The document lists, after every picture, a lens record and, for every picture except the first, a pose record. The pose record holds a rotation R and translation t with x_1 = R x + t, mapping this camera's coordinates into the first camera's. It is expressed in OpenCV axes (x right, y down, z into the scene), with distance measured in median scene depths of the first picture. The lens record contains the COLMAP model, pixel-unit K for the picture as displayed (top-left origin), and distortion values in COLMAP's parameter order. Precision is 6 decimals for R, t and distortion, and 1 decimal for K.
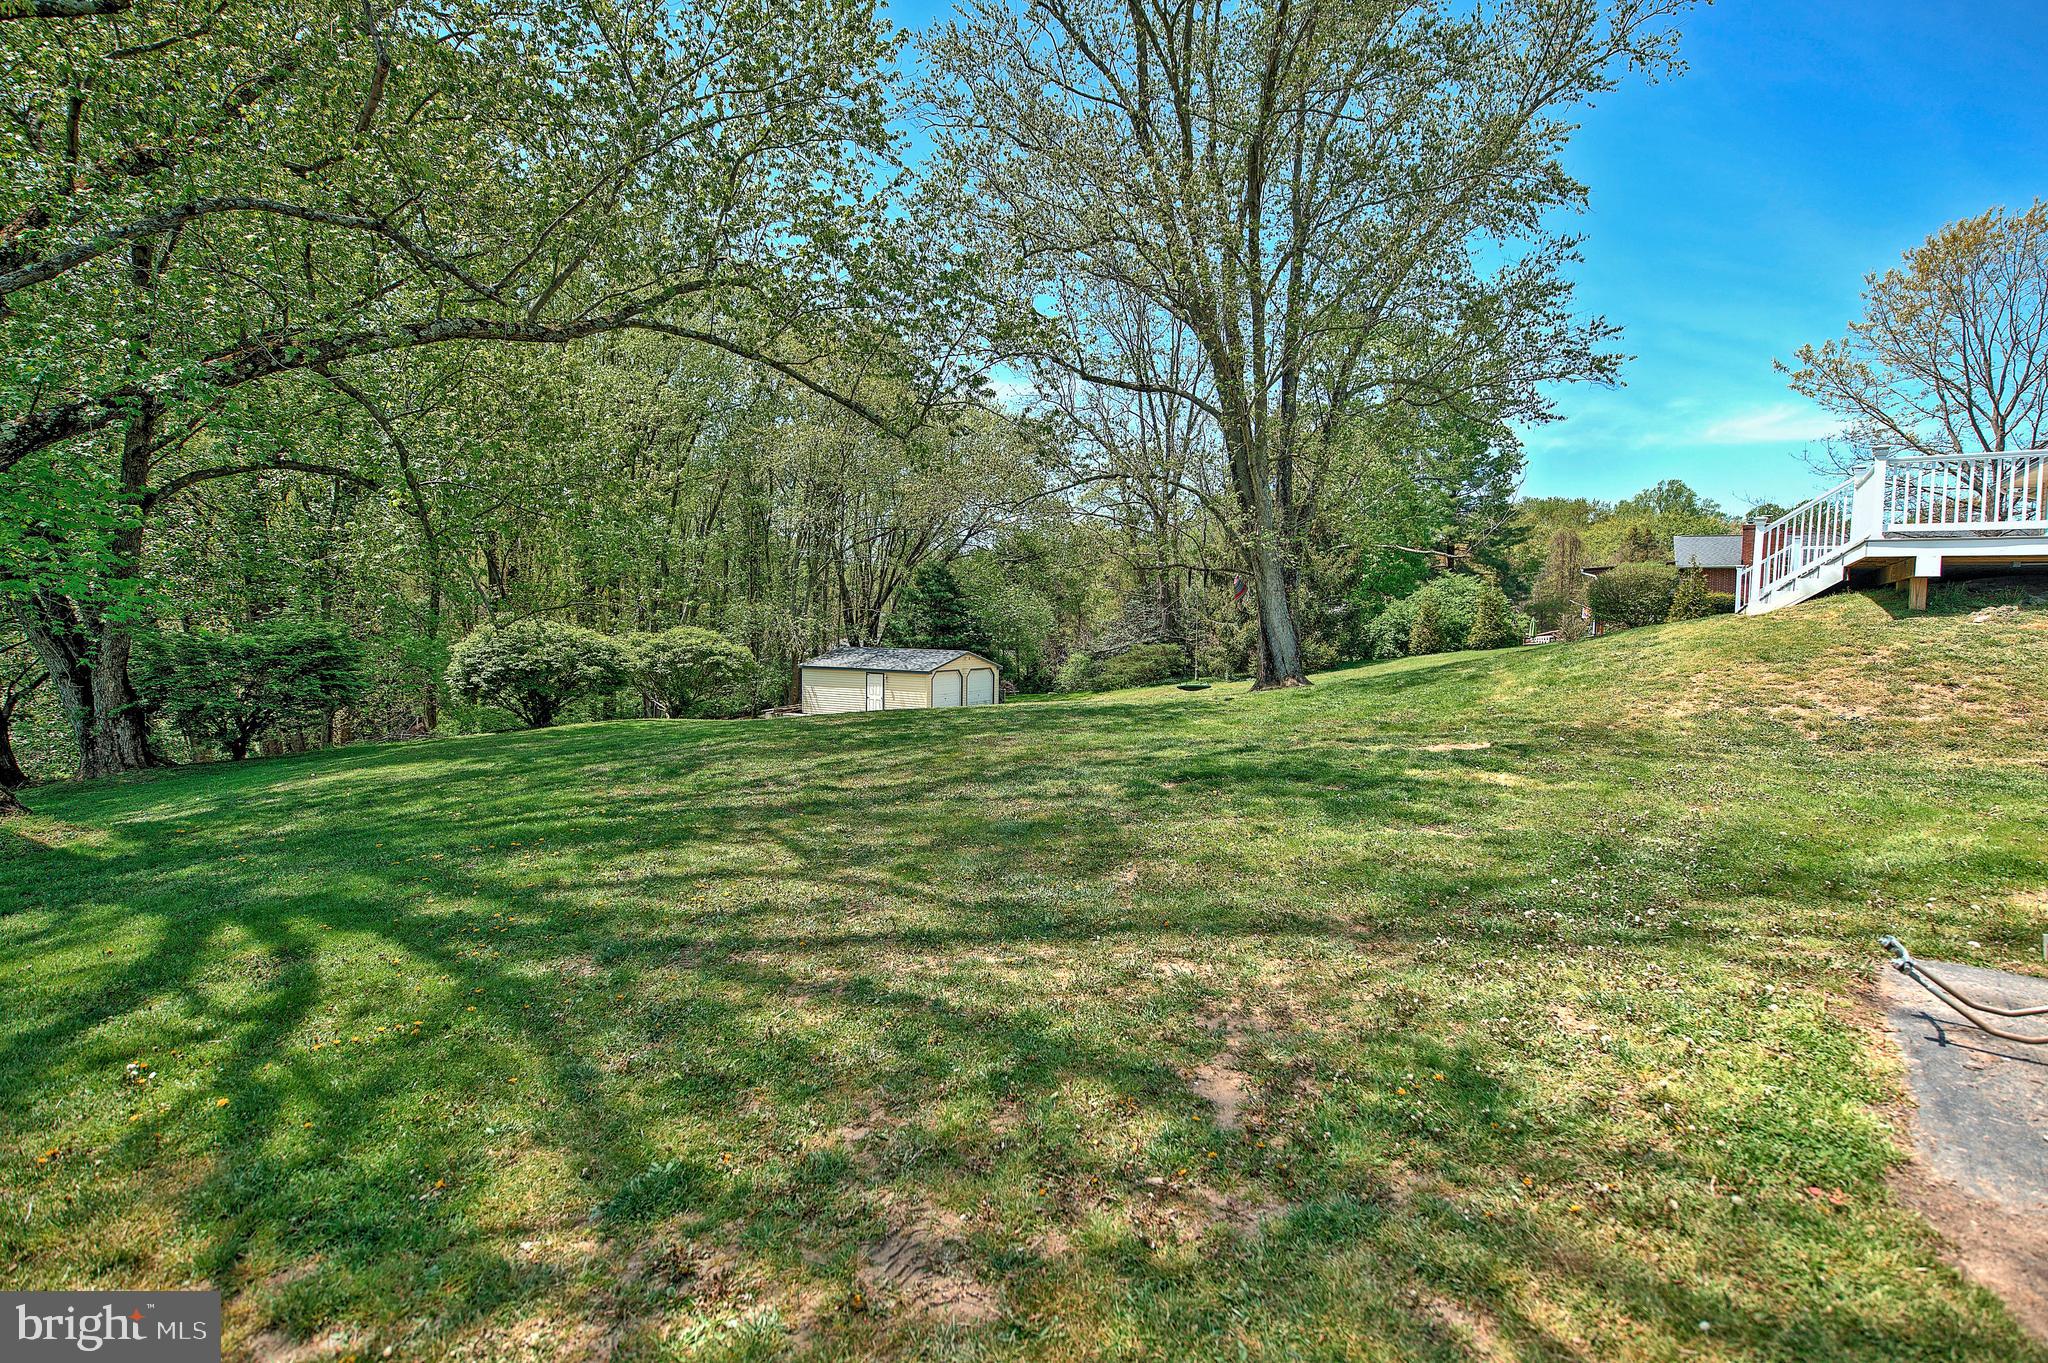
lens RADIAL K [[940.0, 0, 1037.5], [0, 940.0, 674.6], [0, 0, 1]] dist [-0.015963, -0.000961]
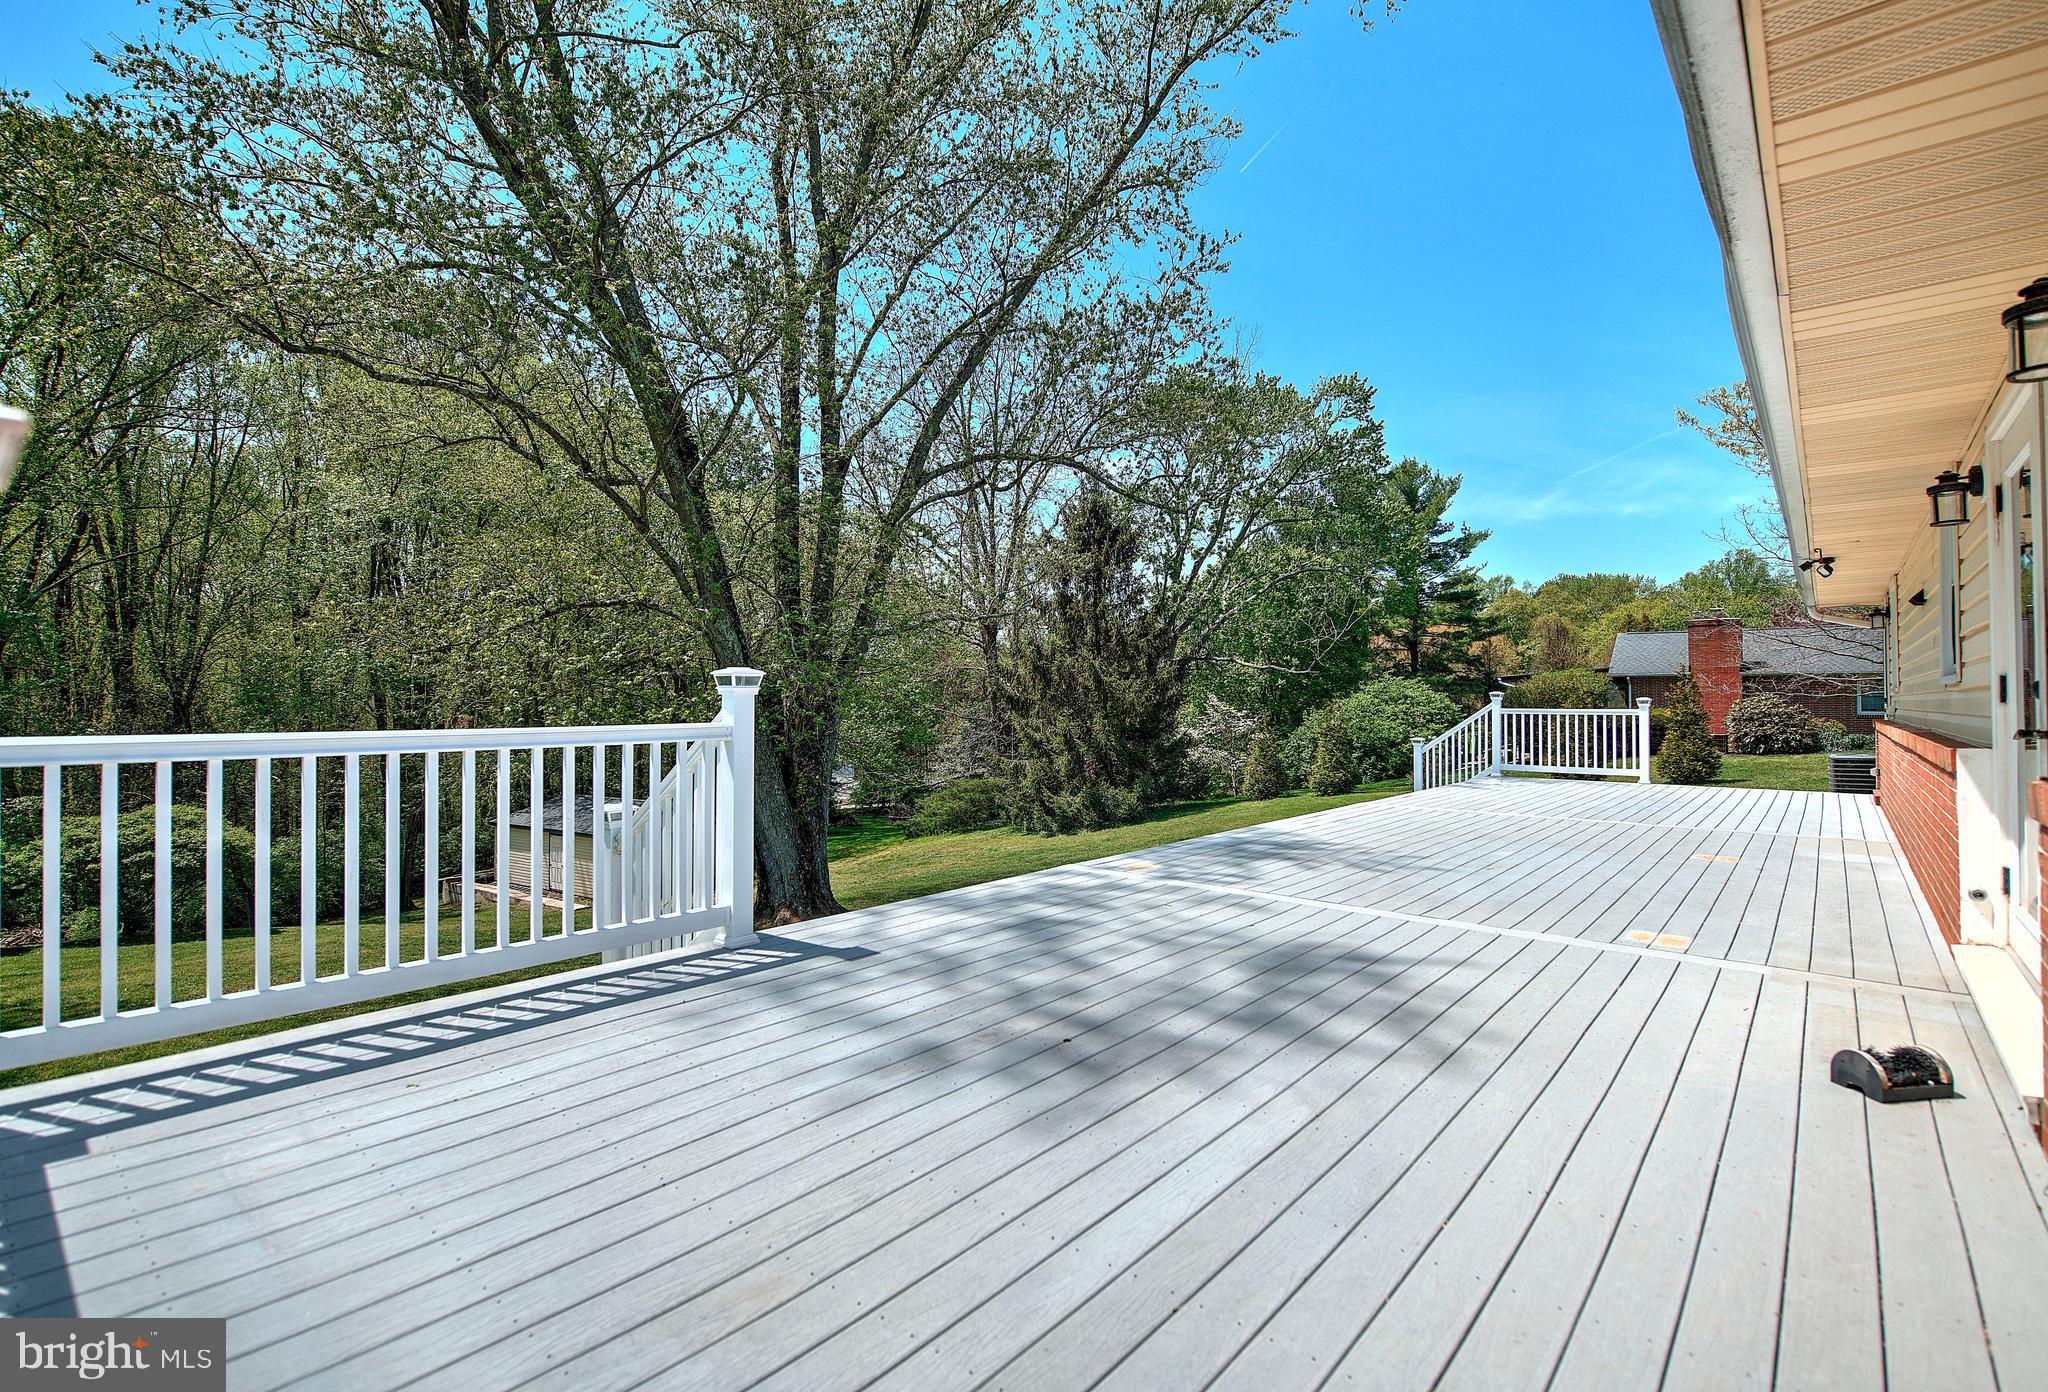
lens RADIAL K [[952.4, 0, 1026.5], [0, 952.4, 687.6], [0, 0, 1]] dist [0.000680, 0.000059]
pose [[0.996982, -0.020002, -0.075015, 0.312196], [0.013954, 0.996673, -0.080302, -0.059450], [0.076371, 0.079013, 0.993944, 0.215385]]
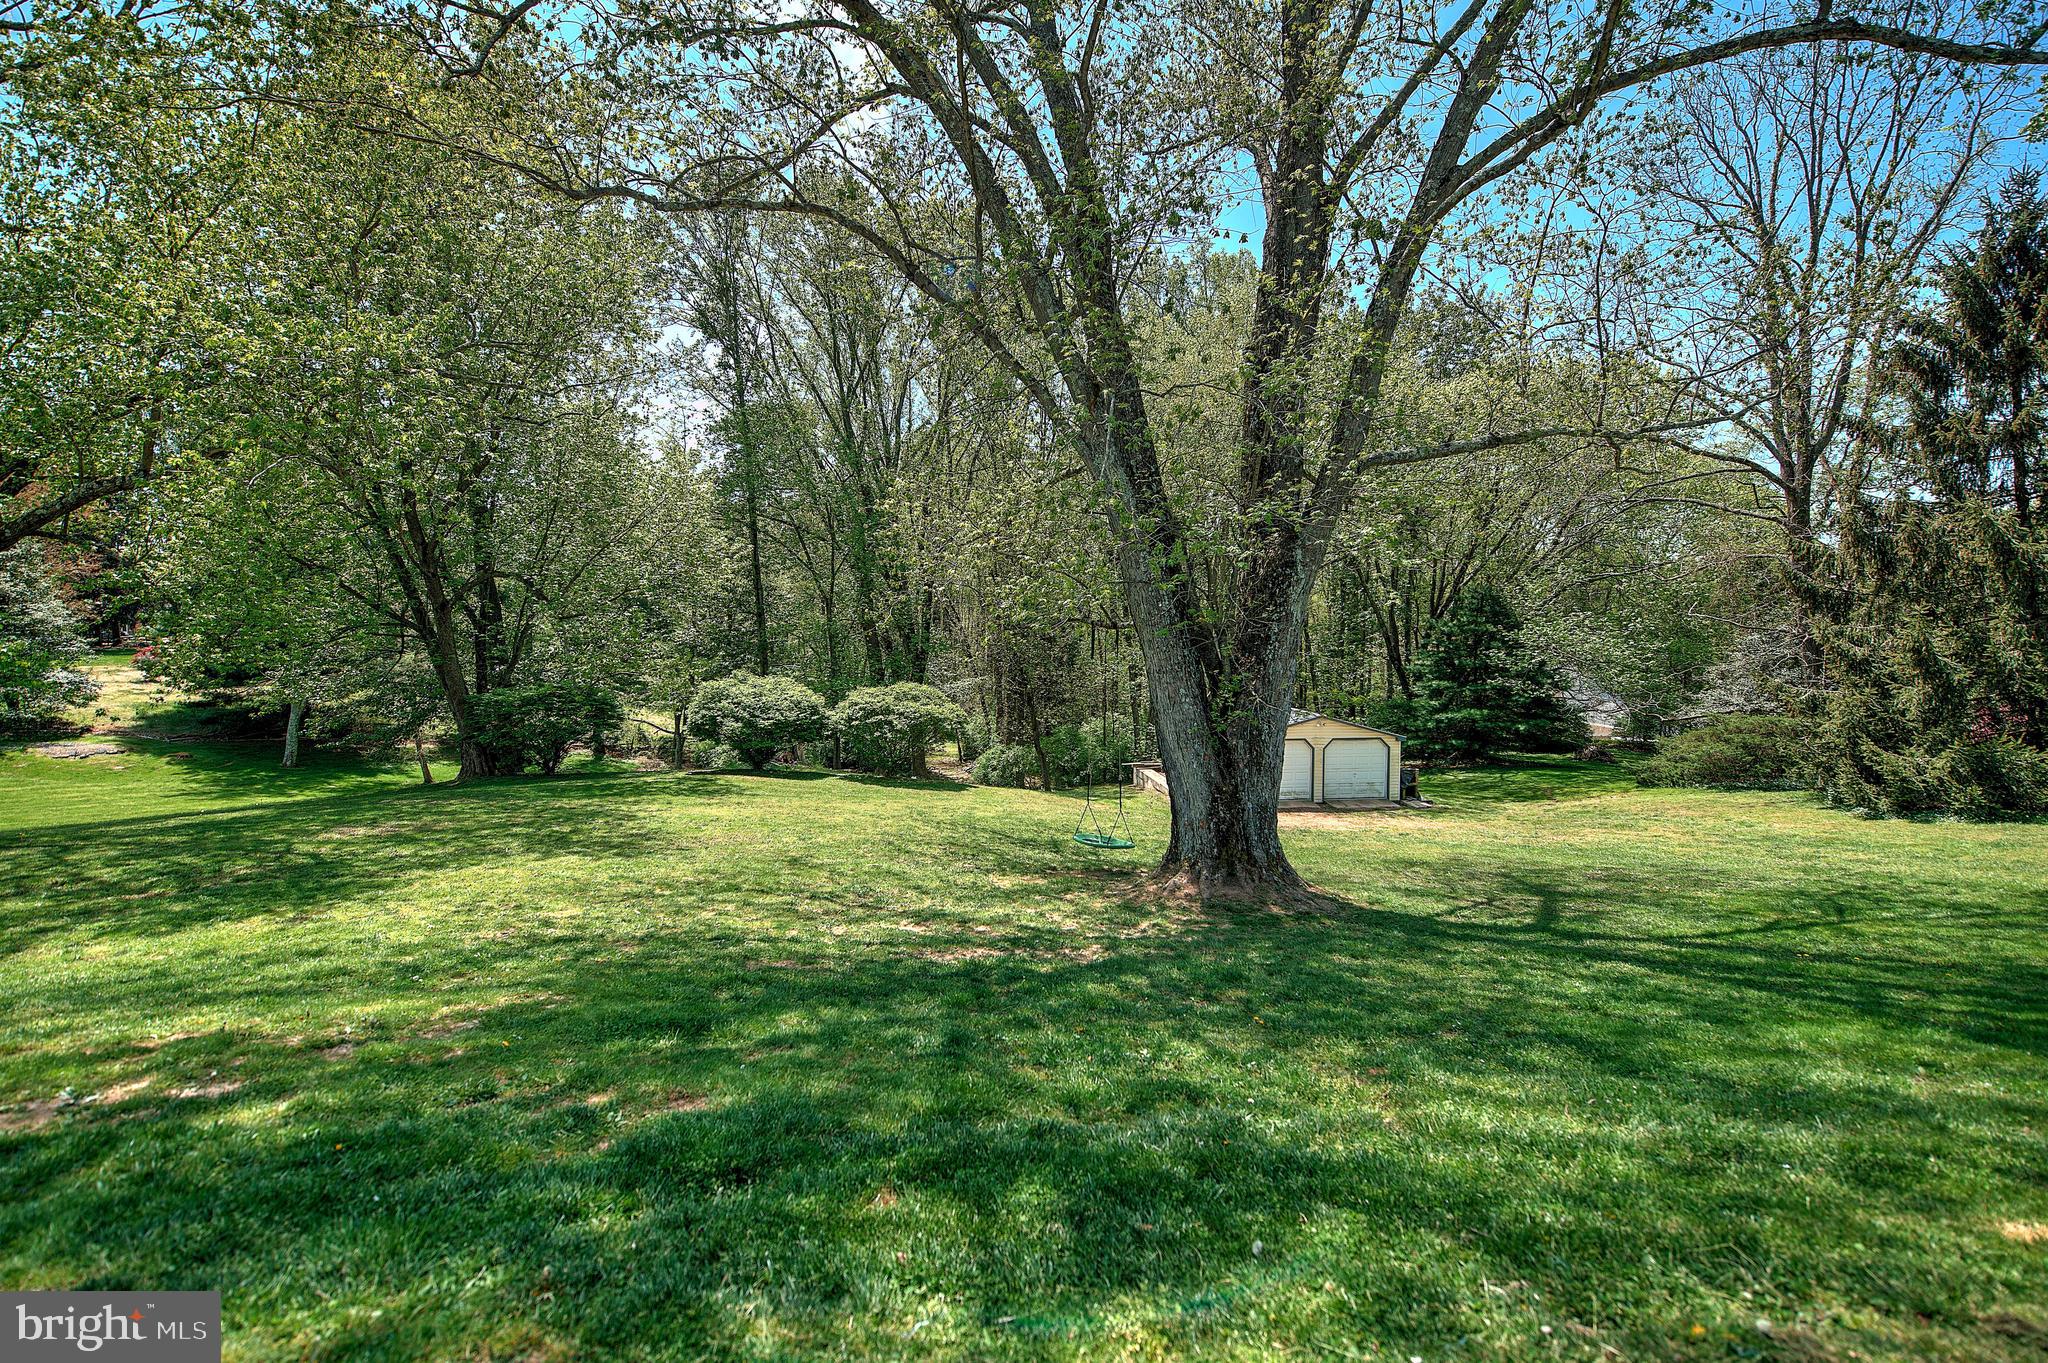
lens RADIAL K [[853.5, 0, 1025.5], [0, 853.5, 662.6], [0, 0, 1]] dist [-0.010063, -0.000831]
pose [[0.608557, 0.015113, -0.793366, 0.348566], [-0.038311, 0.999212, -0.010353, -0.056088], [0.792585, 0.036695, 0.608656, 0.439022]]
